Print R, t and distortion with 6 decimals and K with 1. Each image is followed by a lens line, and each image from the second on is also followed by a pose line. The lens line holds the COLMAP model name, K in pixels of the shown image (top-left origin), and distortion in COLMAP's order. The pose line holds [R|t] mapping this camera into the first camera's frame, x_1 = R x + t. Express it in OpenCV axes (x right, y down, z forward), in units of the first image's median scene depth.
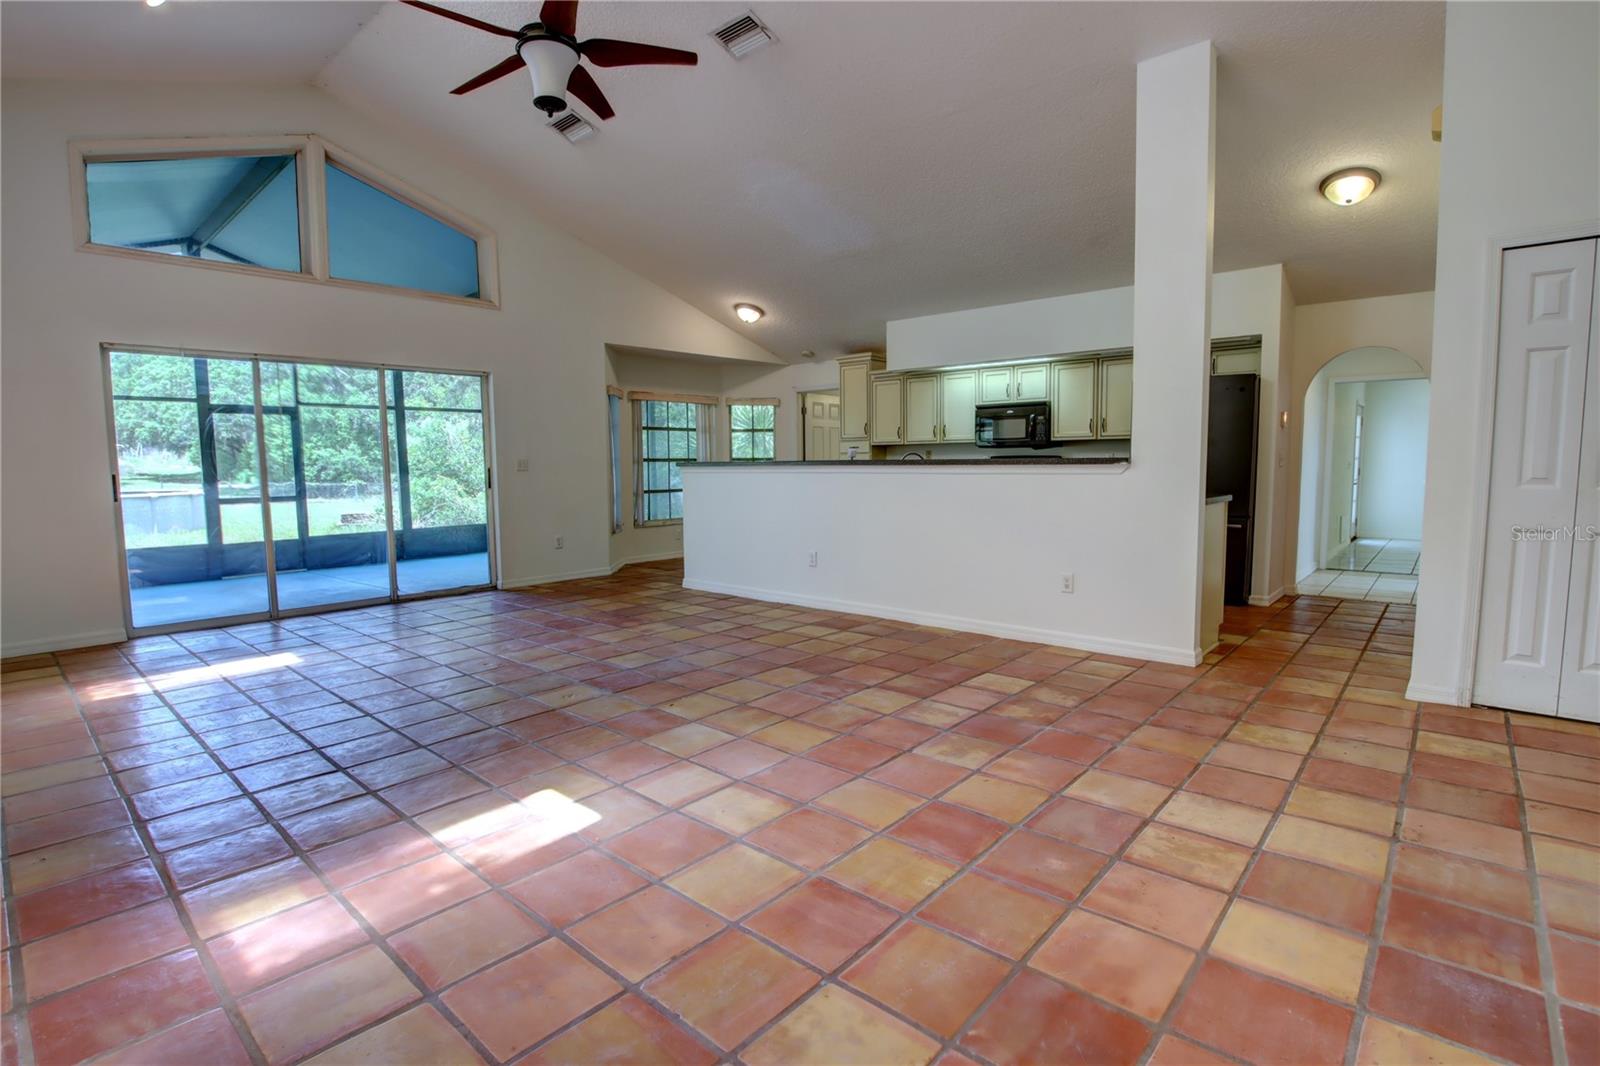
lens RADIAL K [[758.4, 0, 805.1], [0, 758.4, 534.6], [0, 0, 1]] dist [-0.031861, 0.001652]
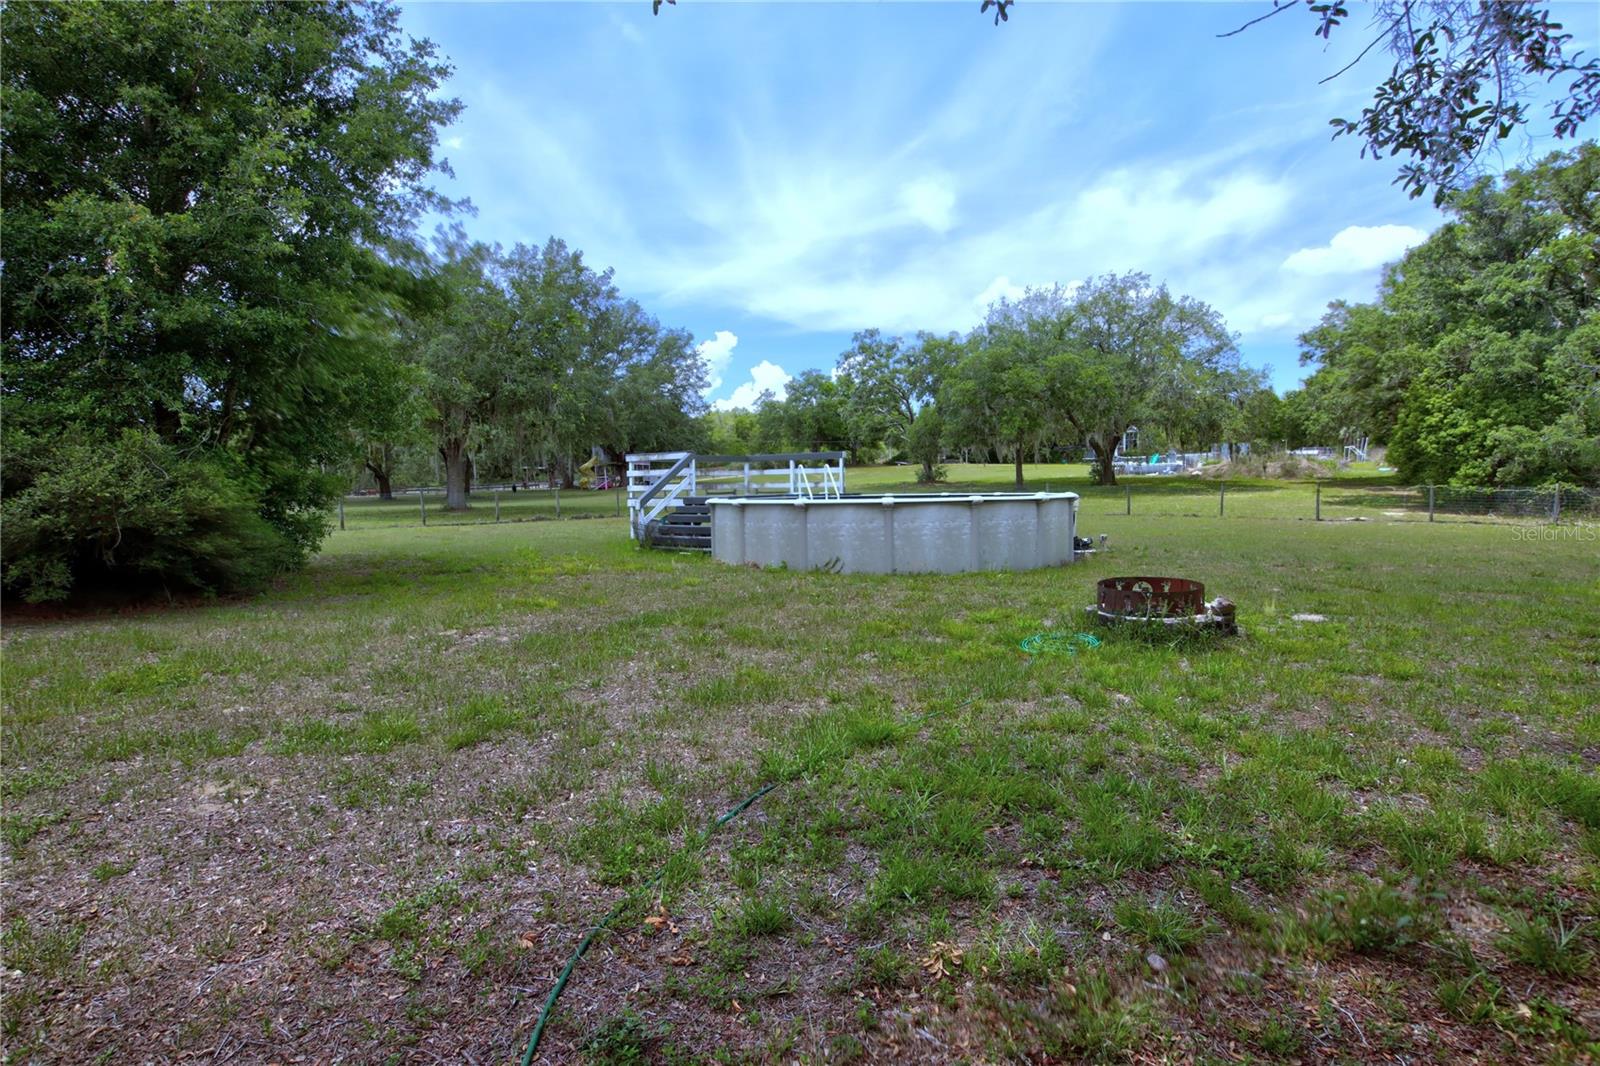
lens RADIAL K [[789.1, 0, 800.0], [0, 789.1, 533.0], [0, 0, 1]] dist [-0.028948, -0.000626]
pose [[0.118565, 0.055981, -0.991367, -0.944490], [-0.079755, 0.995721, 0.046688, -0.147413], [0.989738, 0.073531, 0.122522, 2.964273]]
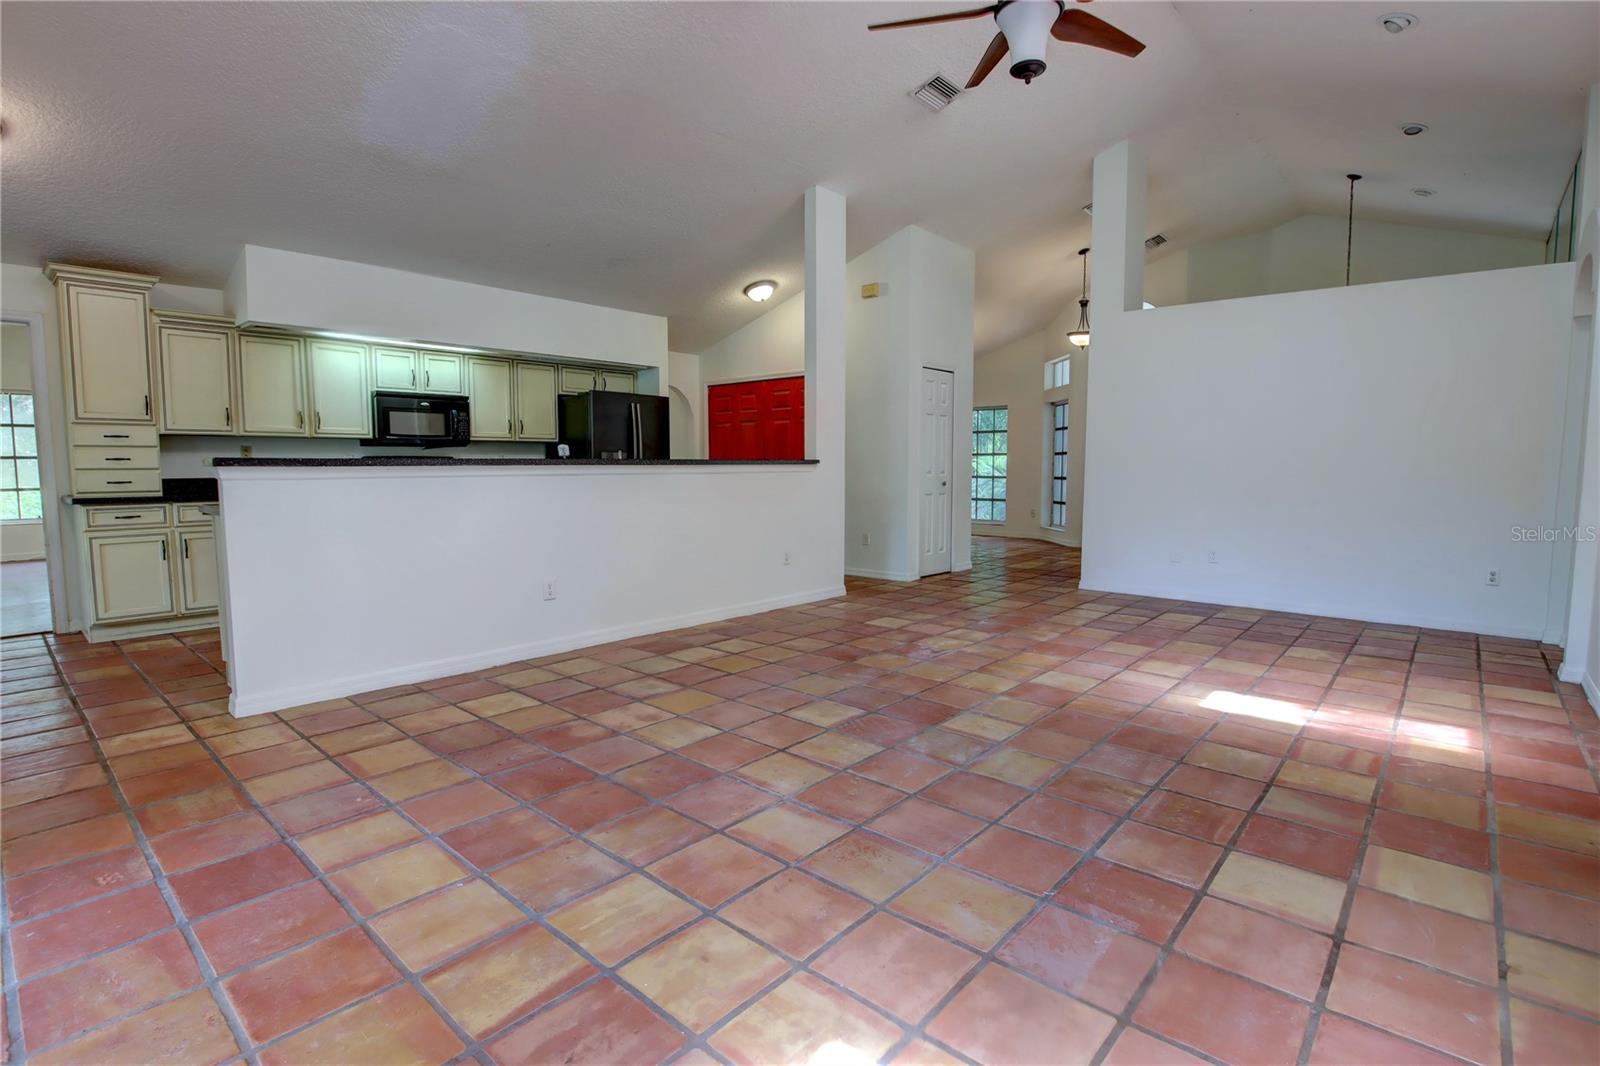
lens RADIAL K [[770.0, 0, 800.0], [0, 770.0, 533.0], [0, 0, 1]] dist [-0.030667, 0.000703]
pose [[0.008105, -0.081279, 0.996658, -0.683235], [0.092609, 0.992469, 0.080184, -0.057020], [-0.995670, 0.091650, 0.015571, 0.680339]]
